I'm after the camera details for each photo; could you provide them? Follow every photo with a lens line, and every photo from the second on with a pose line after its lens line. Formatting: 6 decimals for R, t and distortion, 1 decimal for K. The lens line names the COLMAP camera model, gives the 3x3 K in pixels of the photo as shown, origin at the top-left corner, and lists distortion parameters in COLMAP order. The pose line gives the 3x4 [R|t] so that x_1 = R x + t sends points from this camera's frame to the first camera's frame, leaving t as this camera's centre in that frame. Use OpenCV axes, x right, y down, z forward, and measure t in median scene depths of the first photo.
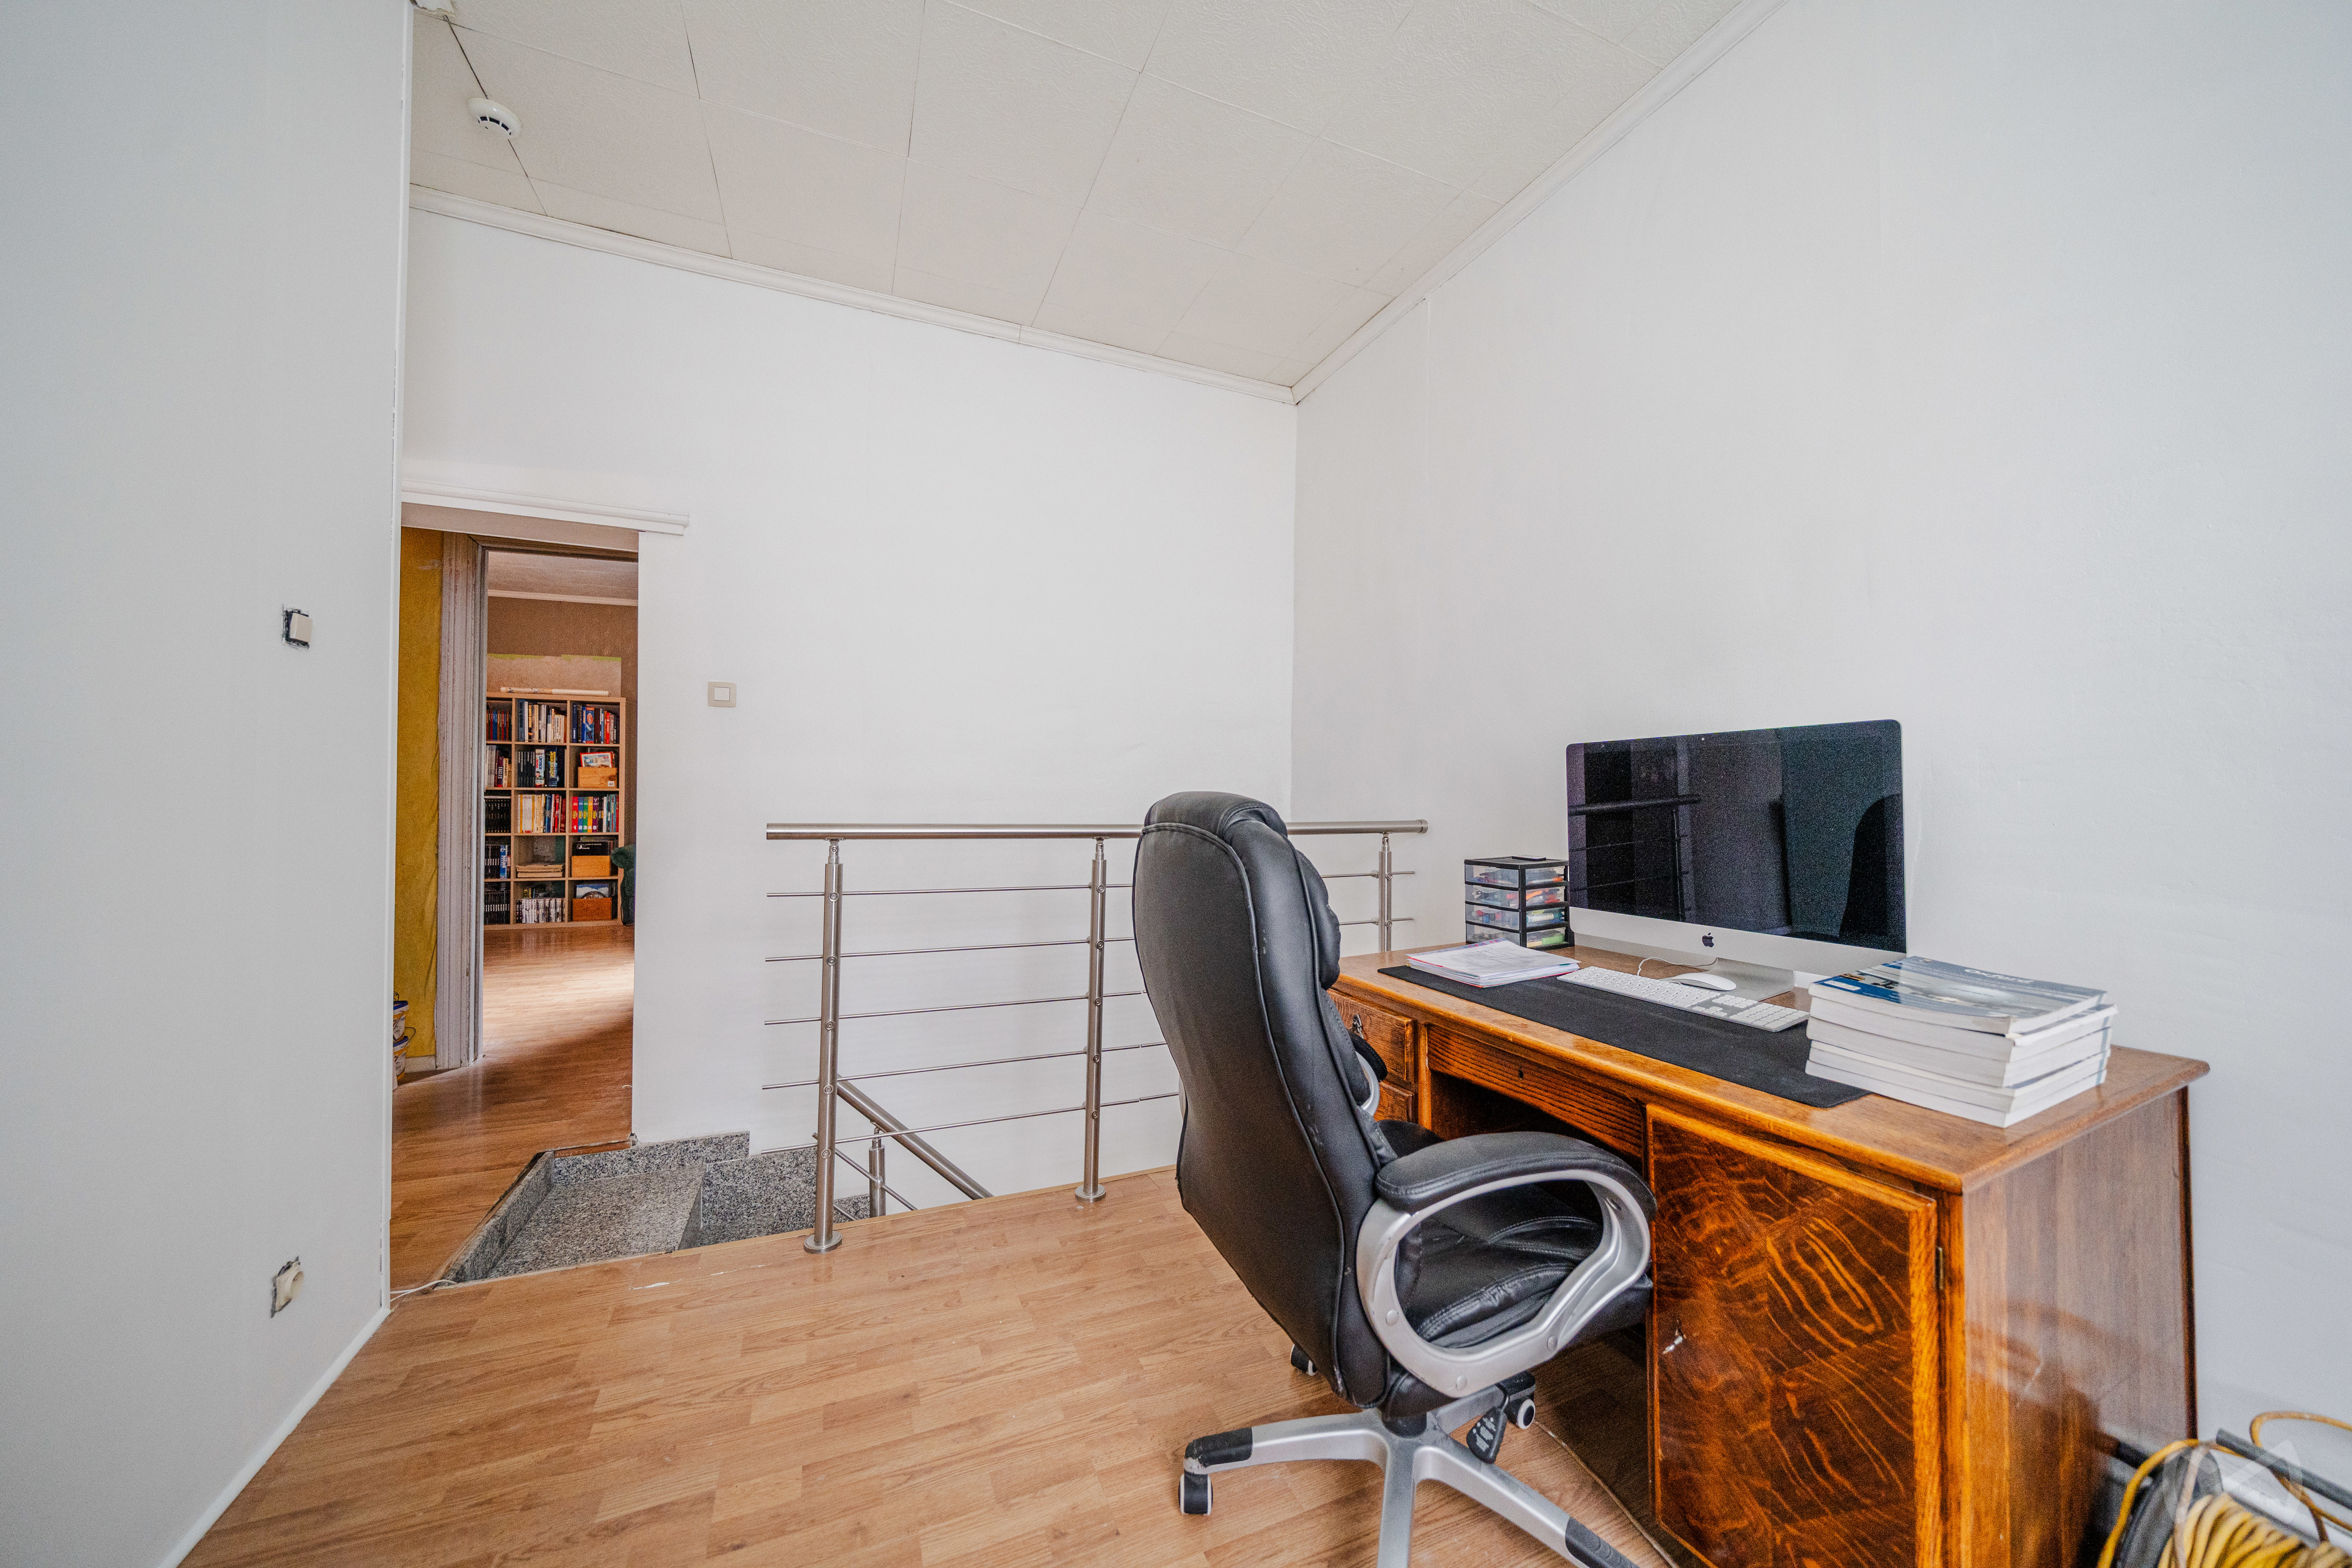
lens RADIAL K [[796.7, 0, 1179.1], [0, 796.7, 788.9], [0, 0, 1]] dist [-0.009145, 0.000062]
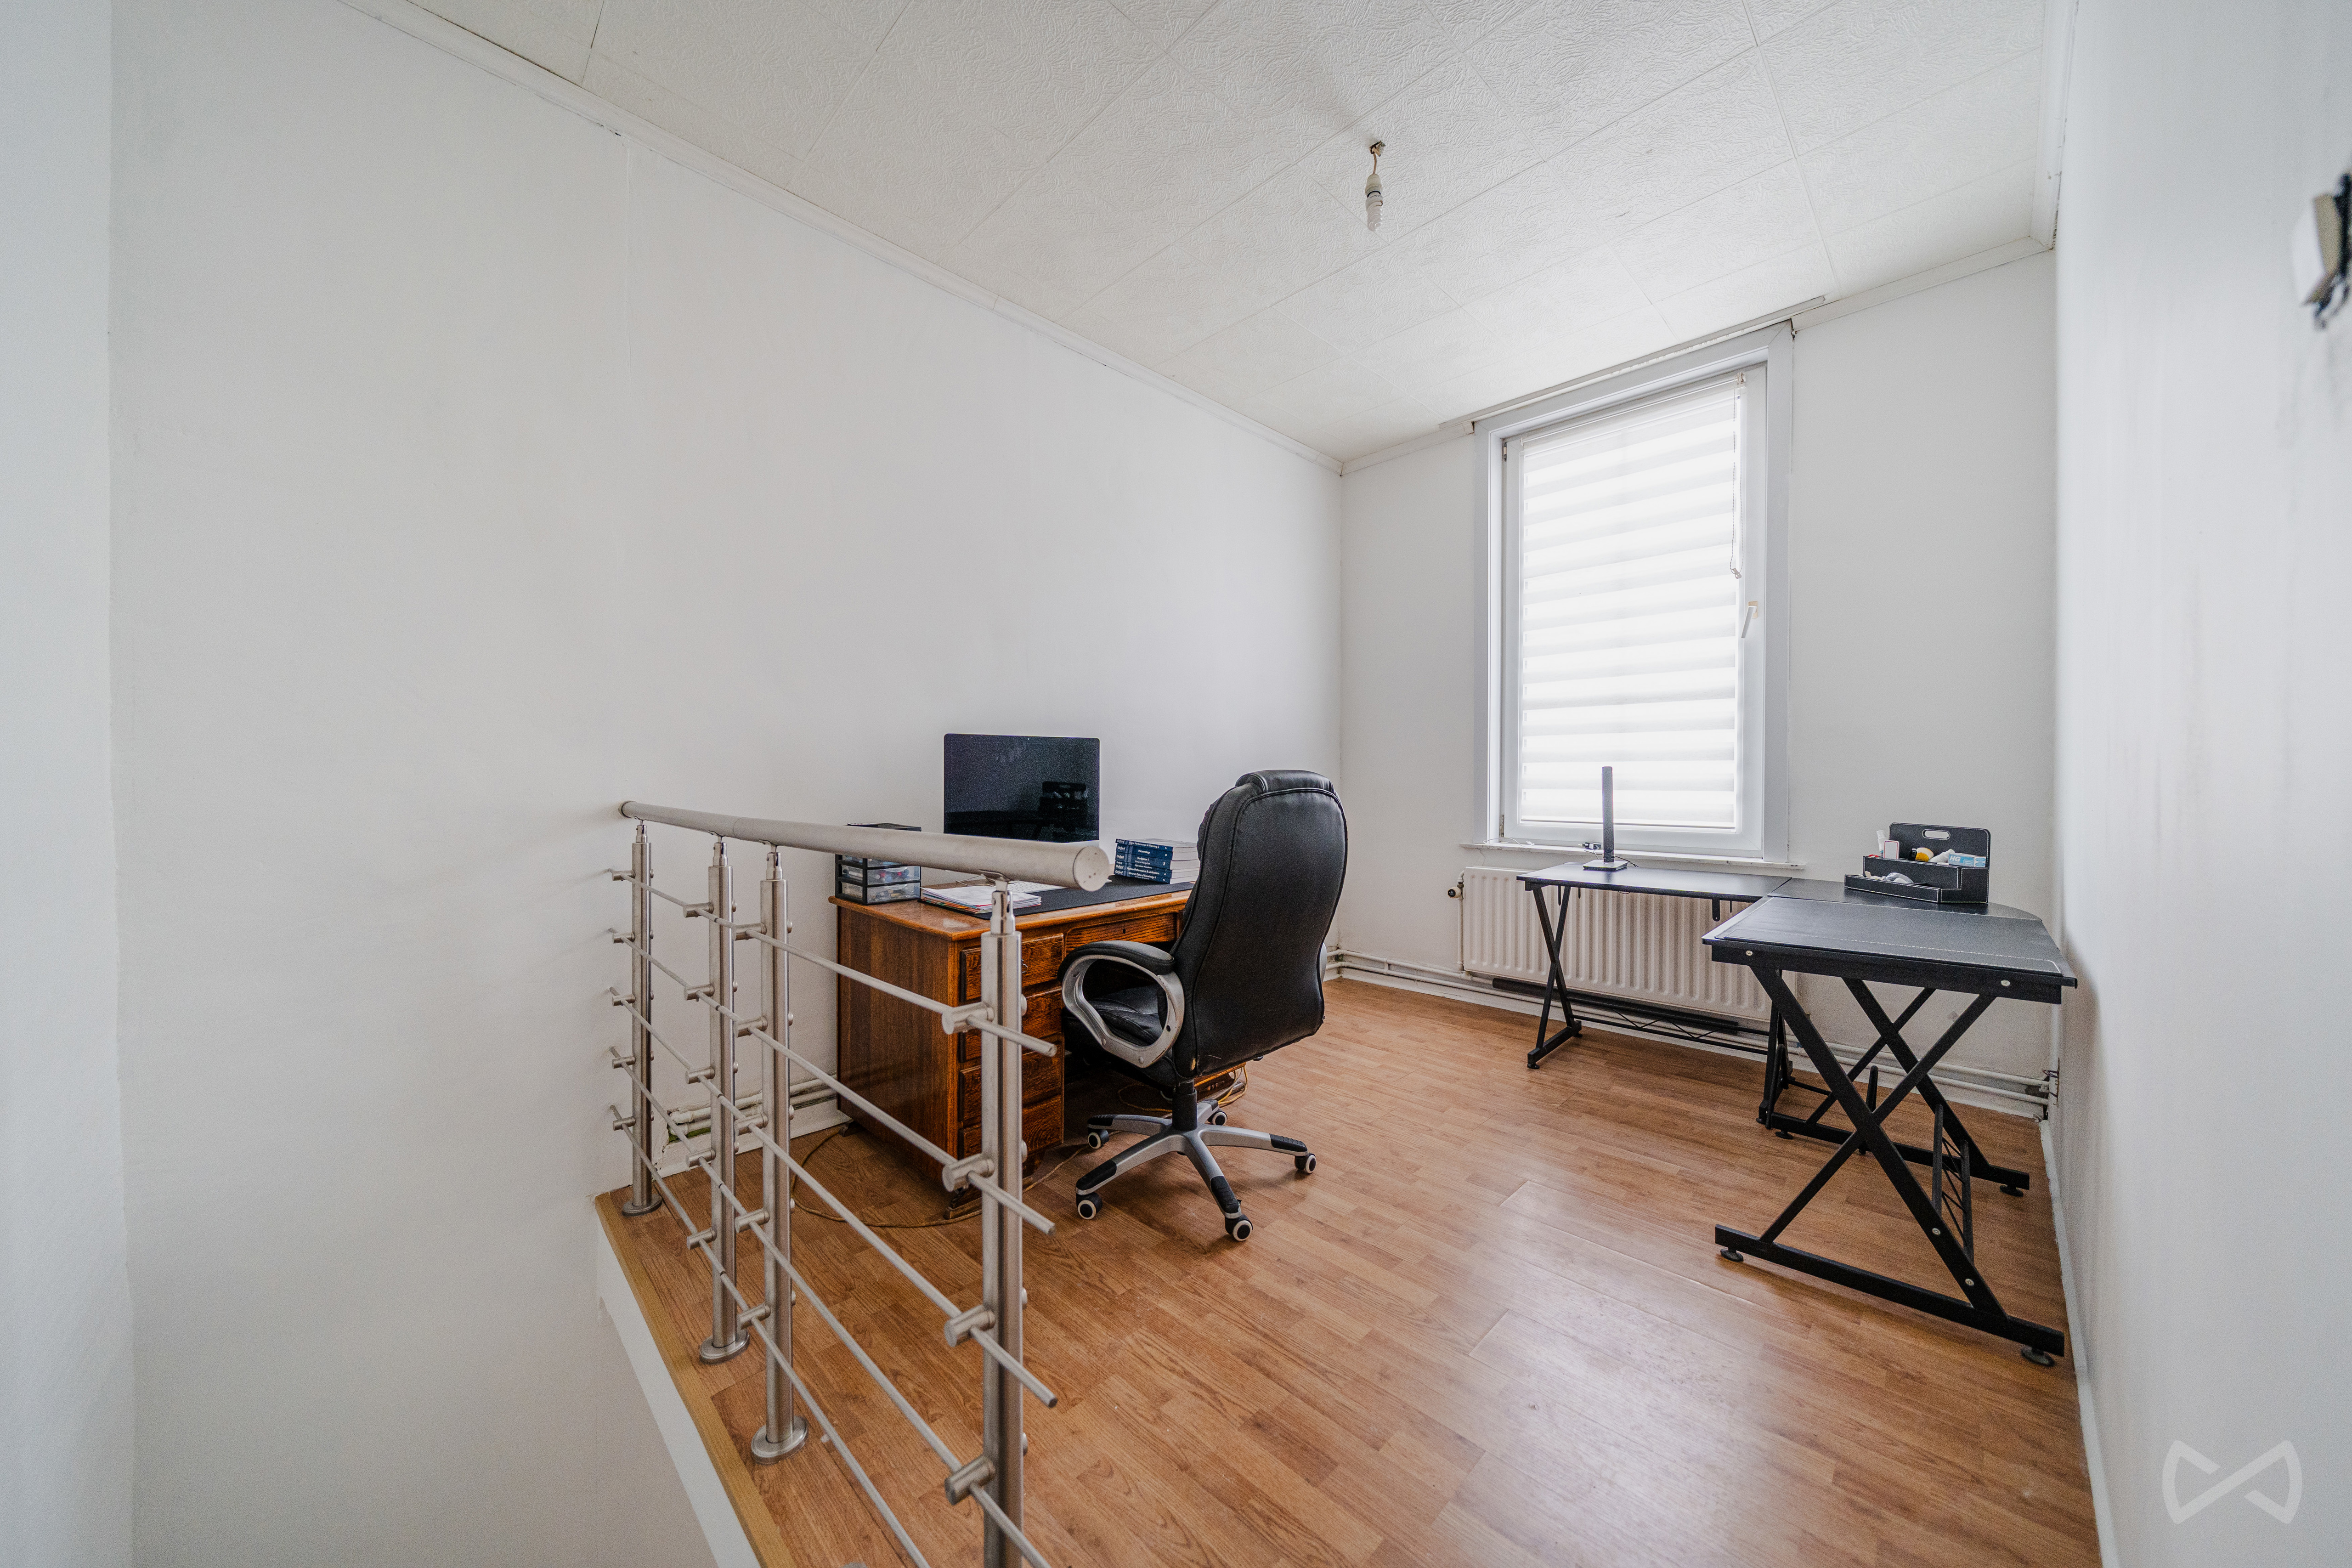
lens RADIAL K [[796.7, 0, 1178.4], [0, 796.7, 782.0], [0, 0, 1]] dist [-0.009145, 0.000062]
pose [[-0.363819, -0.015560, 0.931340, -1.456191], [-0.010378, 0.999866, 0.012651, 0.009845], [-0.931412, -0.005063, -0.363931, 1.793826]]
